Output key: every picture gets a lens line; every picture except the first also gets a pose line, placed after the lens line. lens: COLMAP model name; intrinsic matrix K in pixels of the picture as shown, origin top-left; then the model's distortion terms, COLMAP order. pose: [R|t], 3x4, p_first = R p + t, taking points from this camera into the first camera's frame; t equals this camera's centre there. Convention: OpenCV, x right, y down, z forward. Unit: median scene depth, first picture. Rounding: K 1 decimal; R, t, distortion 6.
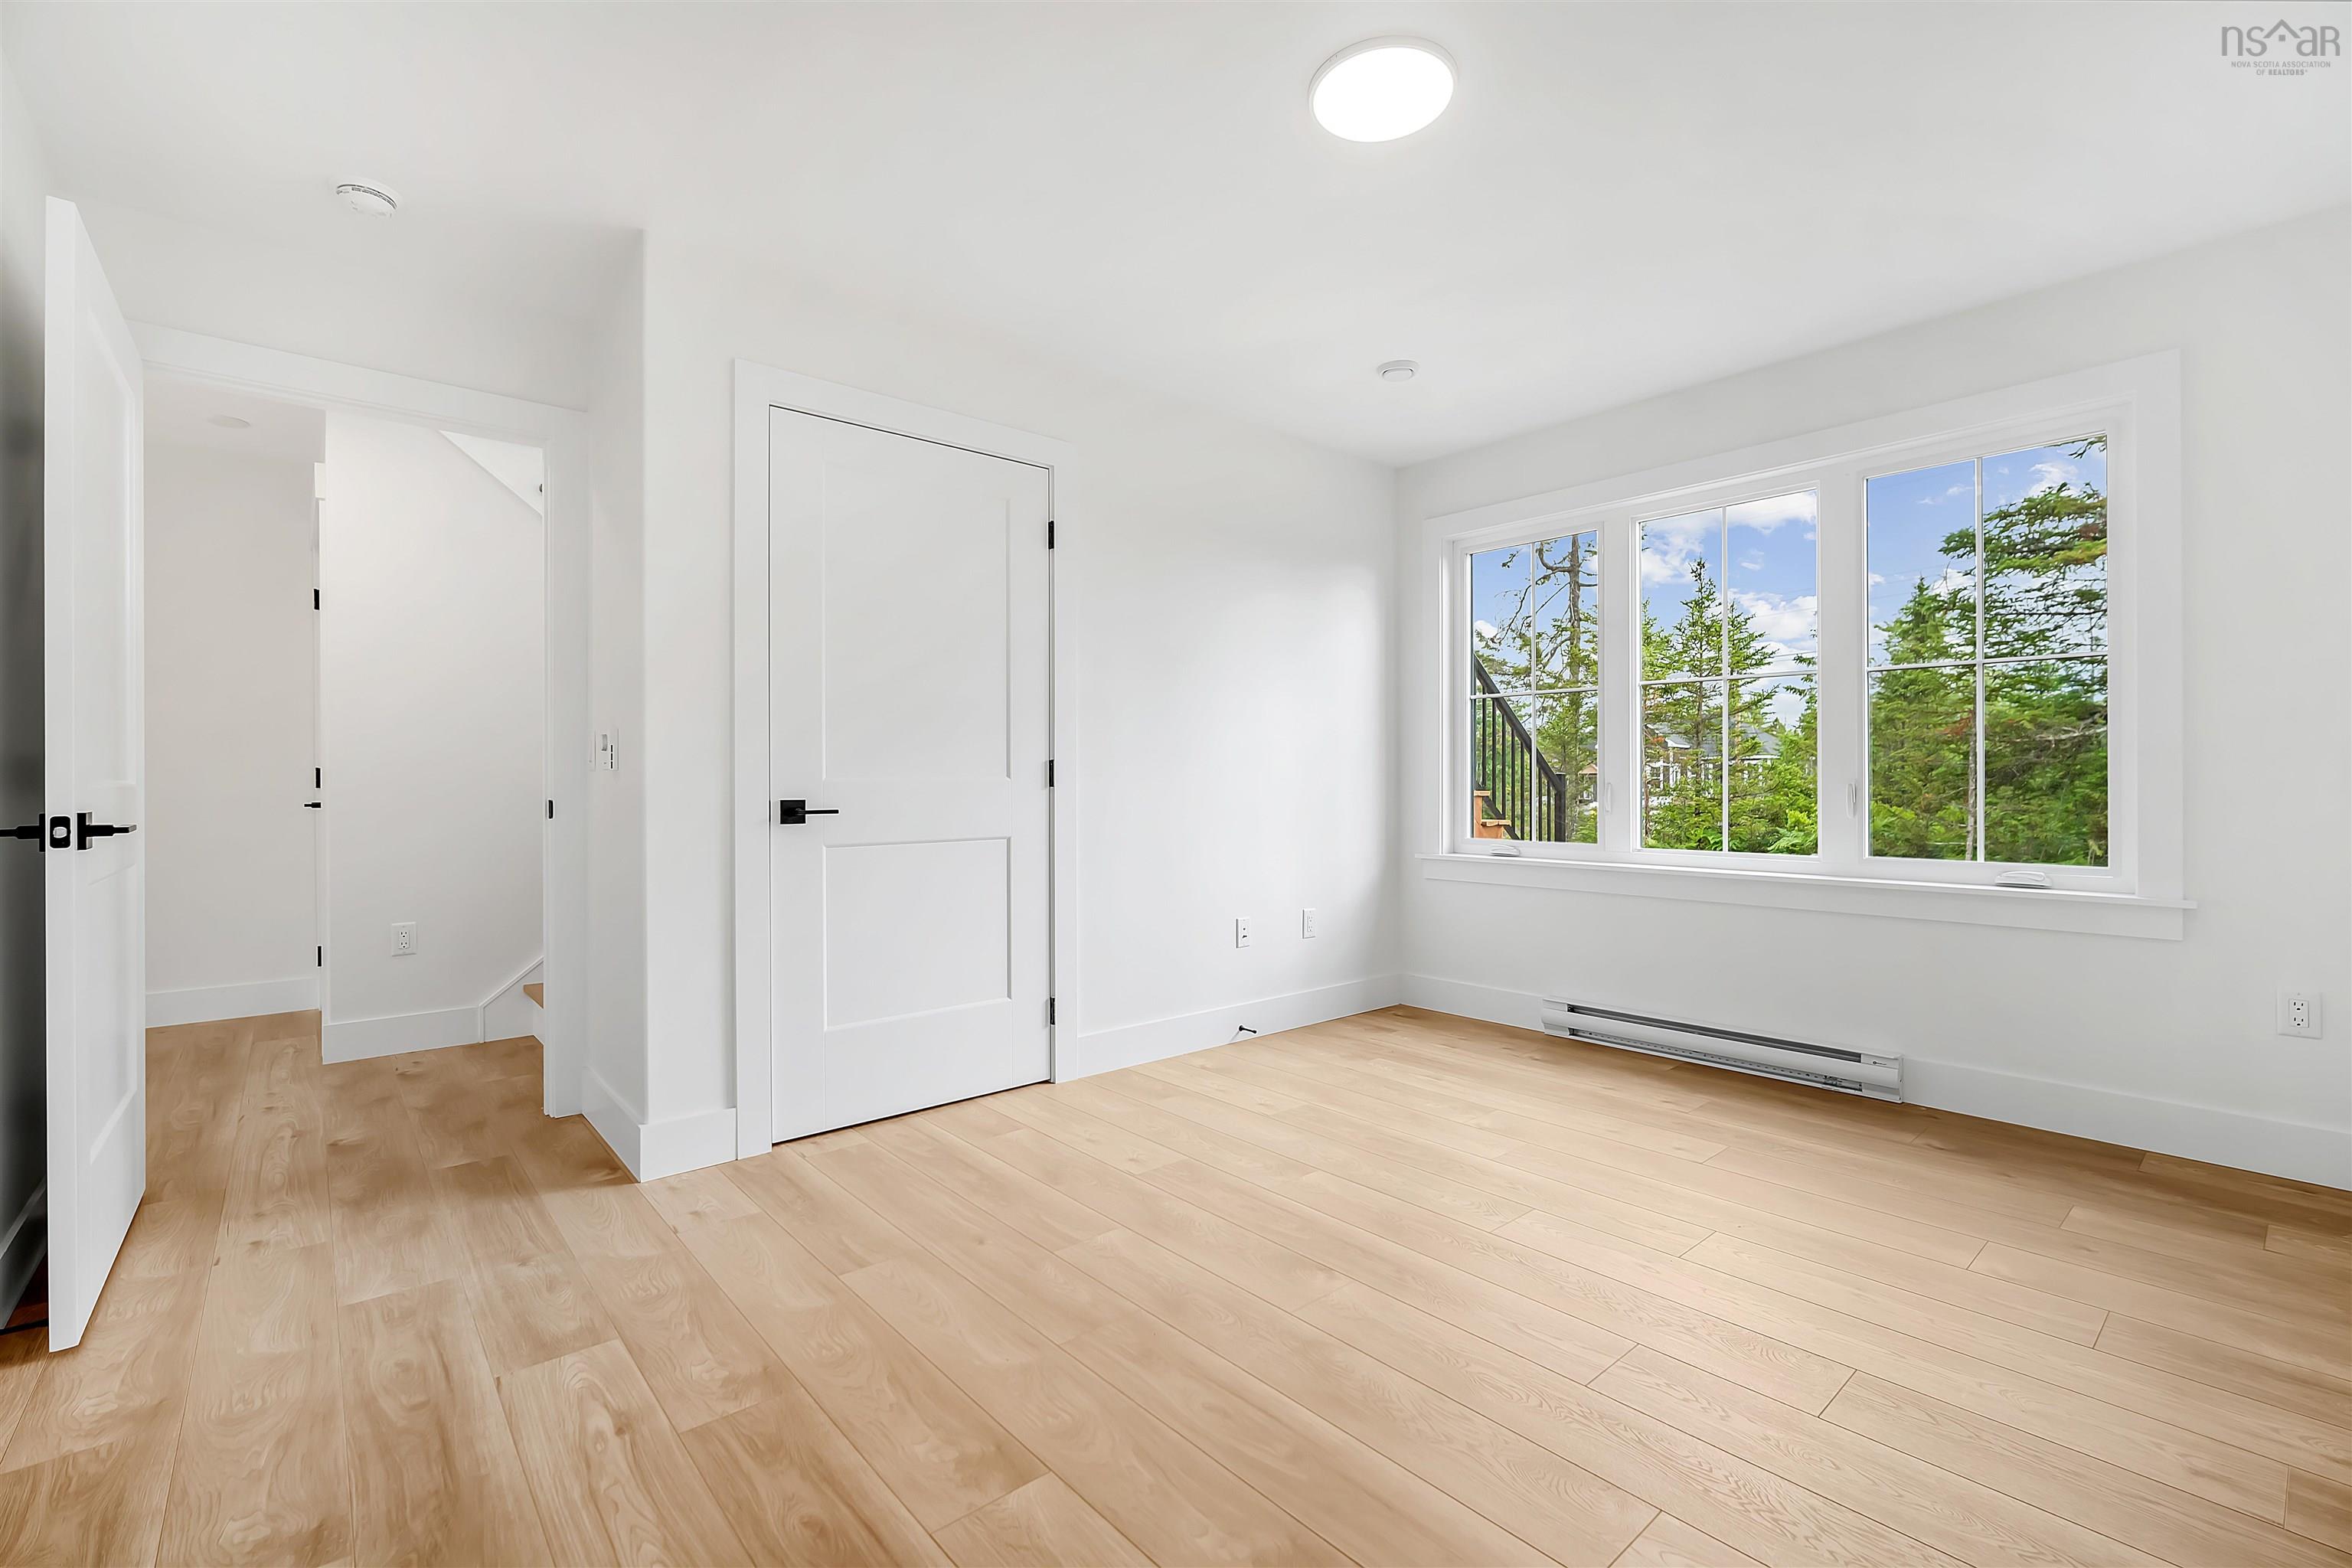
lens RADIAL K [[1026.3, 0, 1185.7], [0, 1026.3, 793.2], [0, 0, 1]] dist [-0.010753, 0.000384]
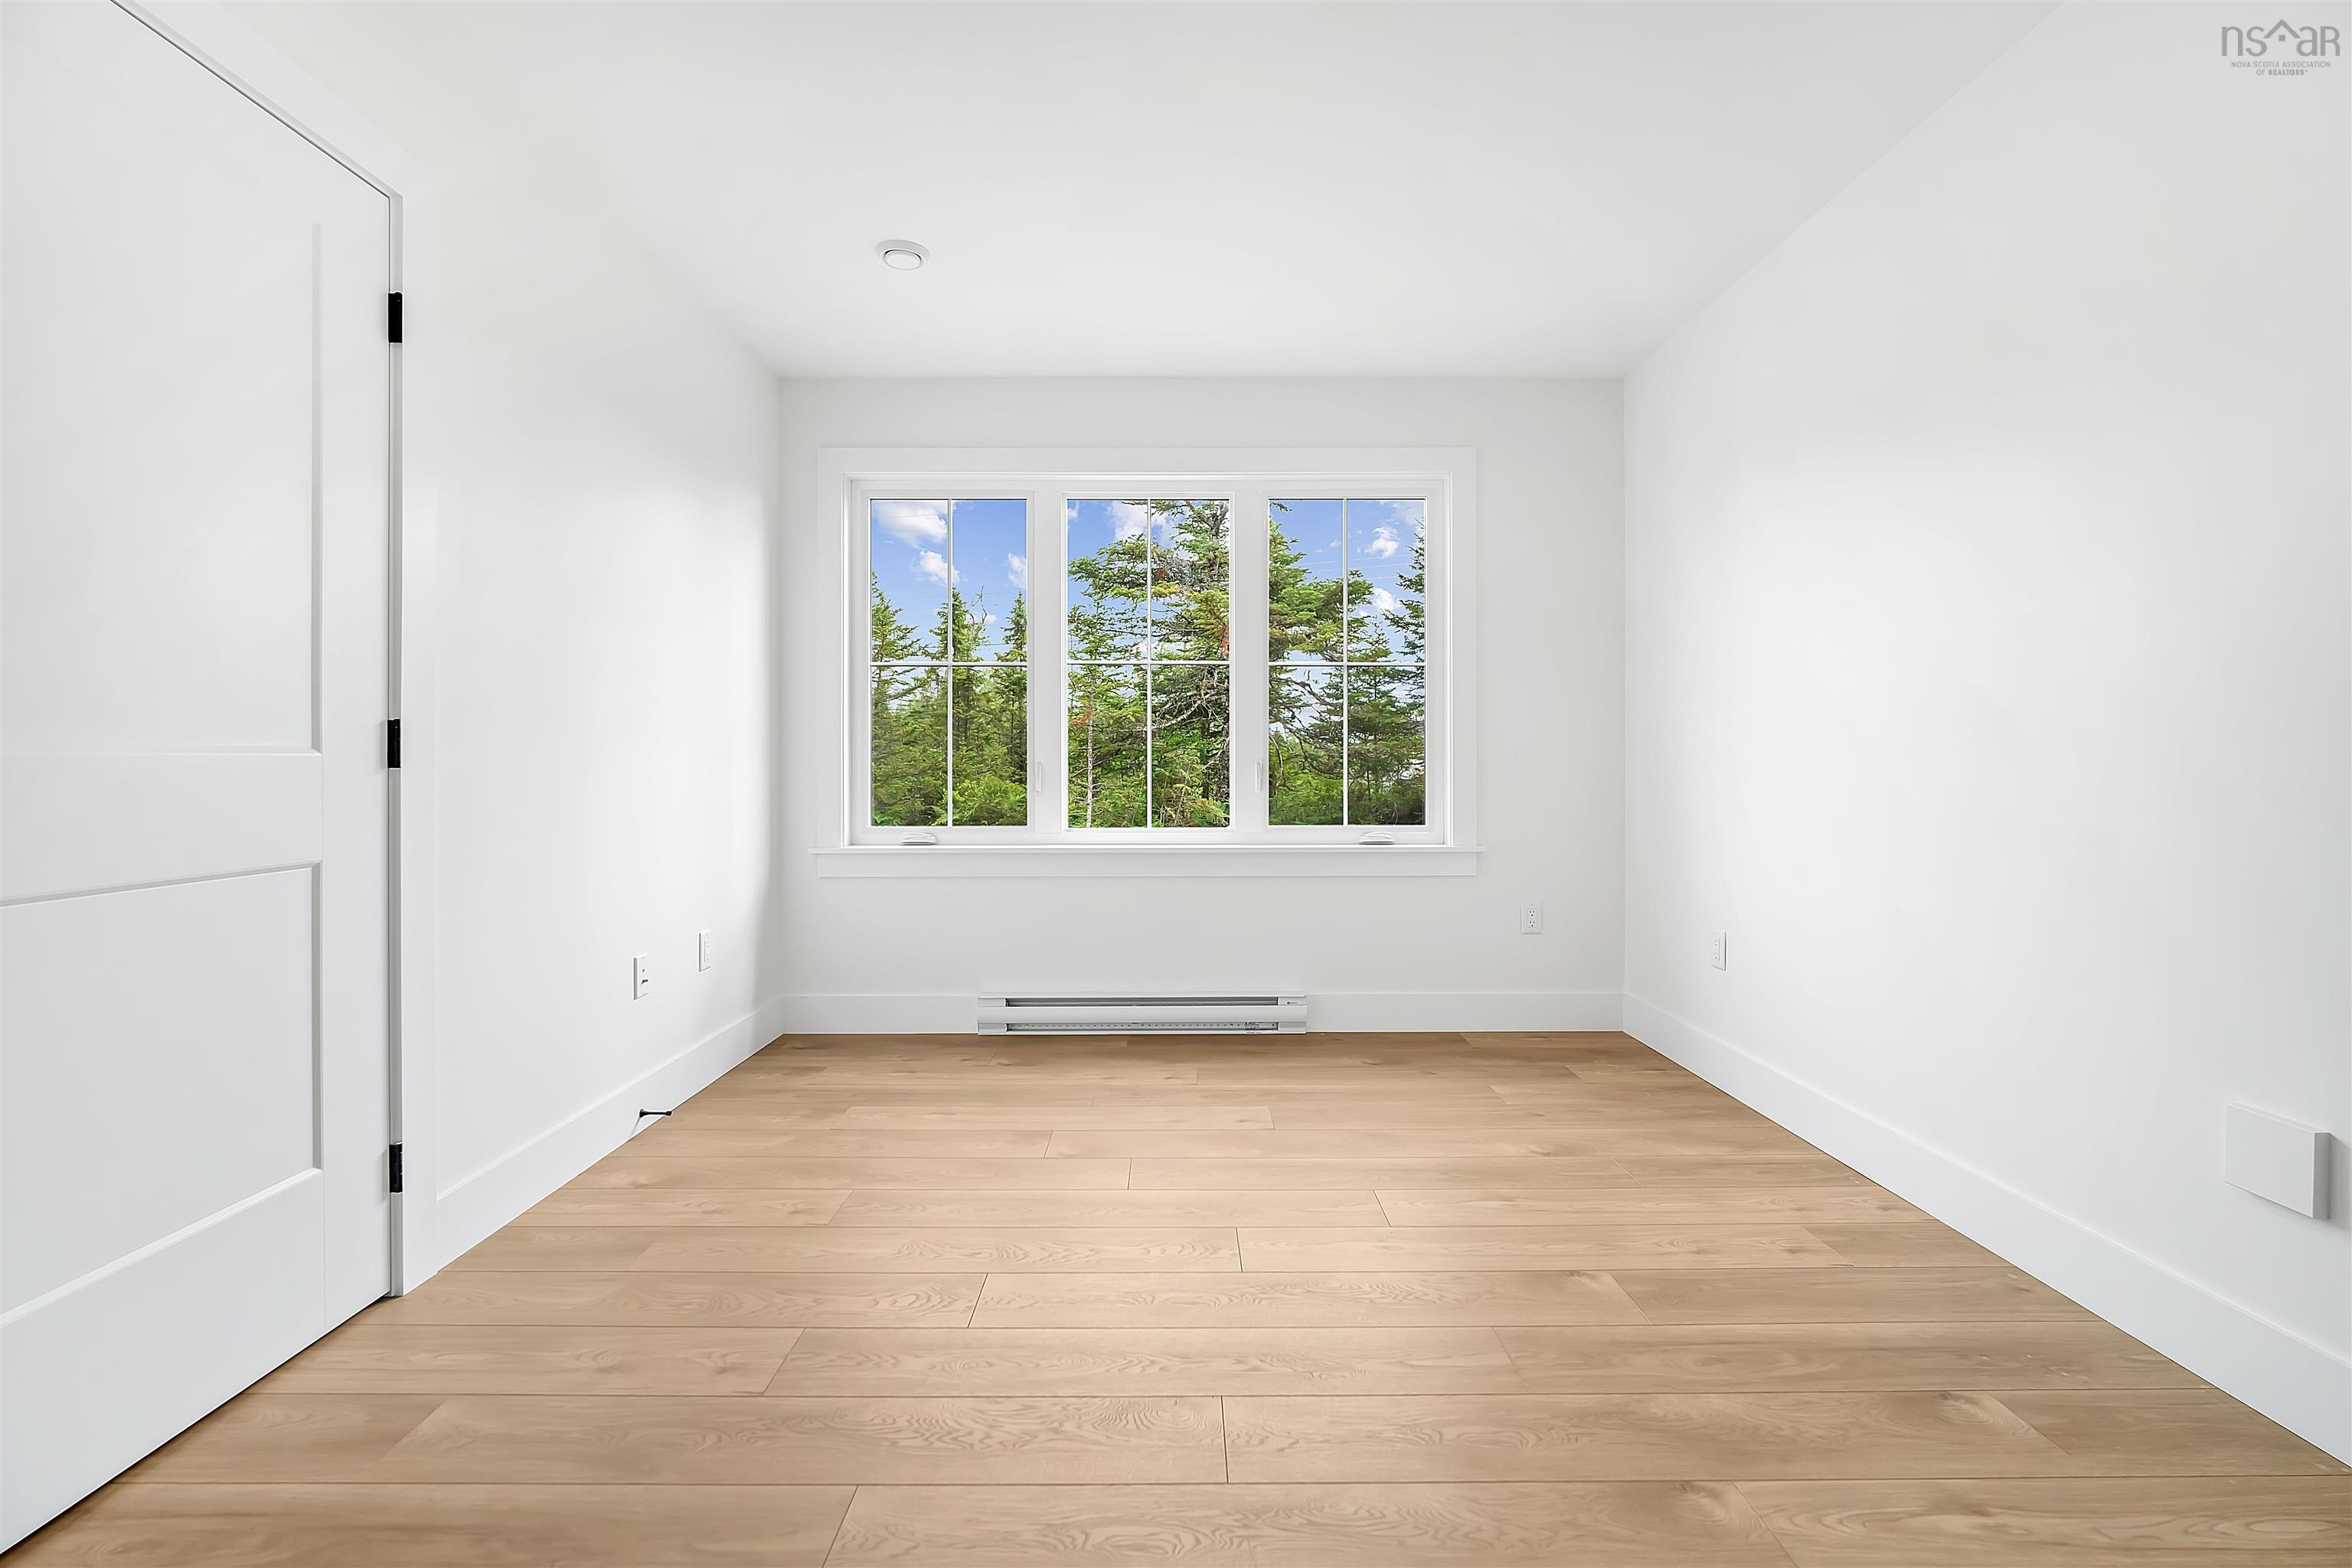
lens RADIAL K [[1022.6, 0, 1181.3], [0, 1022.6, 773.9], [0, 0, 1]] dist [-0.013257, 0.004299]
pose [[0.655521, -0.007939, 0.755135, -0.265405], [0.009671, 0.999951, 0.002118, 0.000039], [-0.755115, 0.005914, 0.655566, 0.311890]]
